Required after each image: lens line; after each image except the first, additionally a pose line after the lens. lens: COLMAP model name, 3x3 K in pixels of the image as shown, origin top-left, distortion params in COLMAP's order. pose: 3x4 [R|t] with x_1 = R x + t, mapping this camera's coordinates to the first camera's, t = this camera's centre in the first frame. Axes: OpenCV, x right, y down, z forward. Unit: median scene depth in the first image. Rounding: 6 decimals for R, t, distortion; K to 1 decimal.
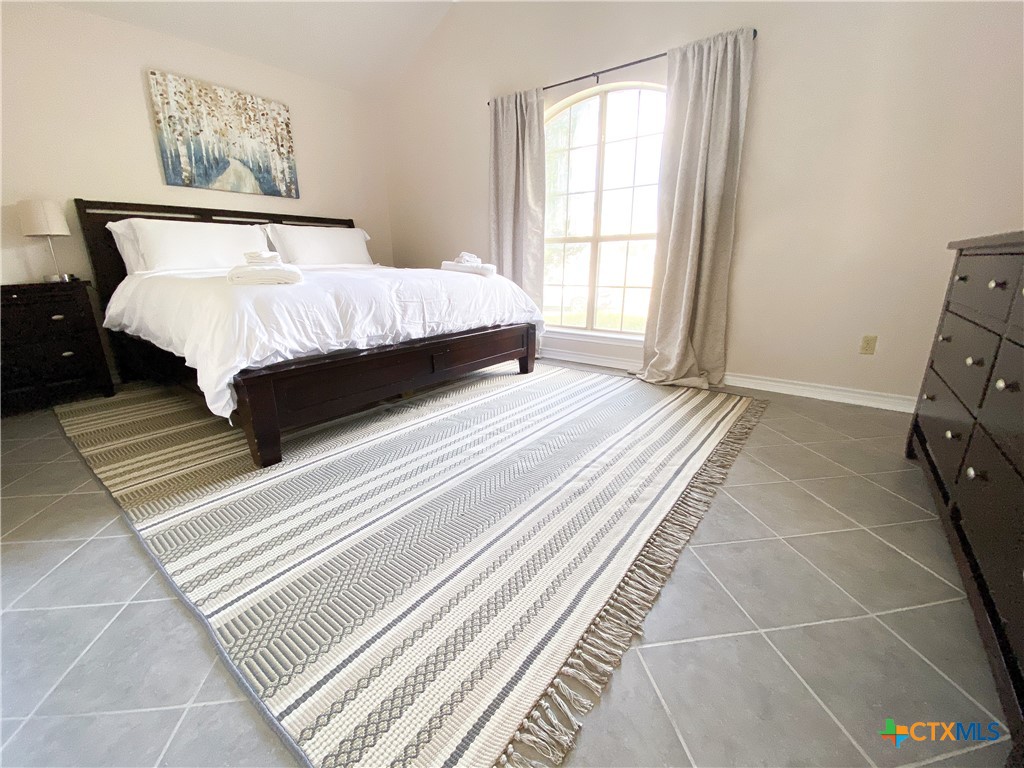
lens RADIAL K [[420.3, 0, 516.8], [0, 420.3, 380.5], [0, 0, 1]] dist [-0.021629, -0.001777]
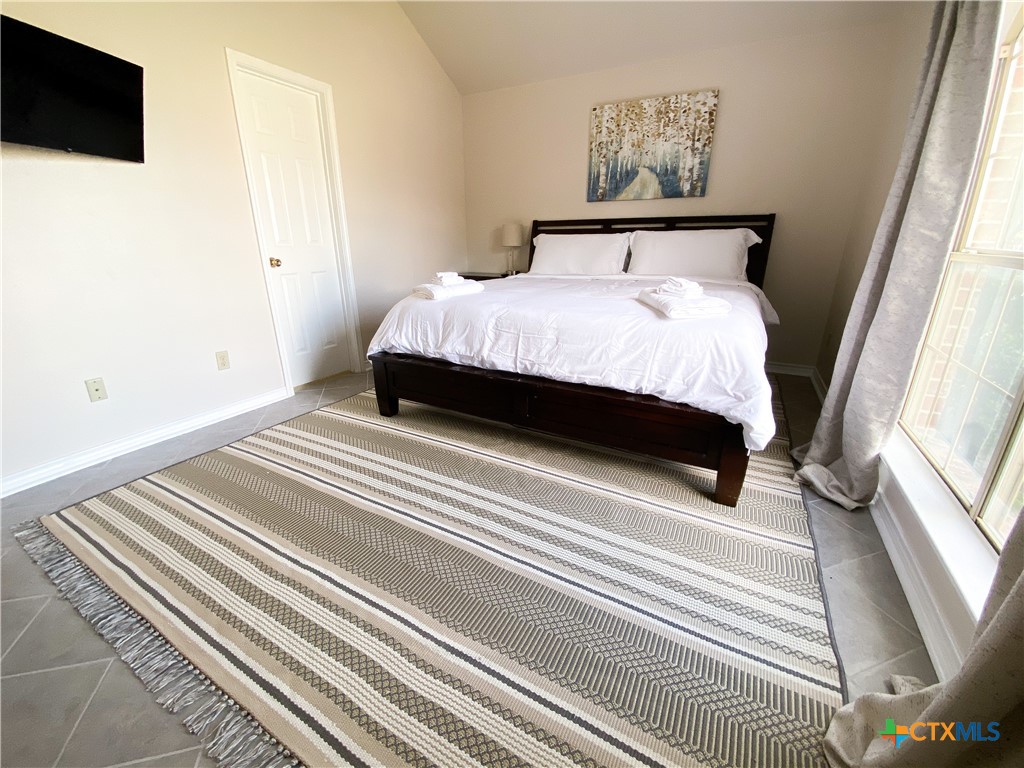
lens RADIAL K [[420.3, 0, 513.1], [0, 420.3, 389.7], [0, 0, 1]] dist [-0.021629, -0.001777]
pose [[0.143424, 0.328605, -0.933514, 0.460089], [-0.264101, 0.921767, 0.283894, -0.234913], [0.953772, 0.205825, 0.218988, 0.583945]]
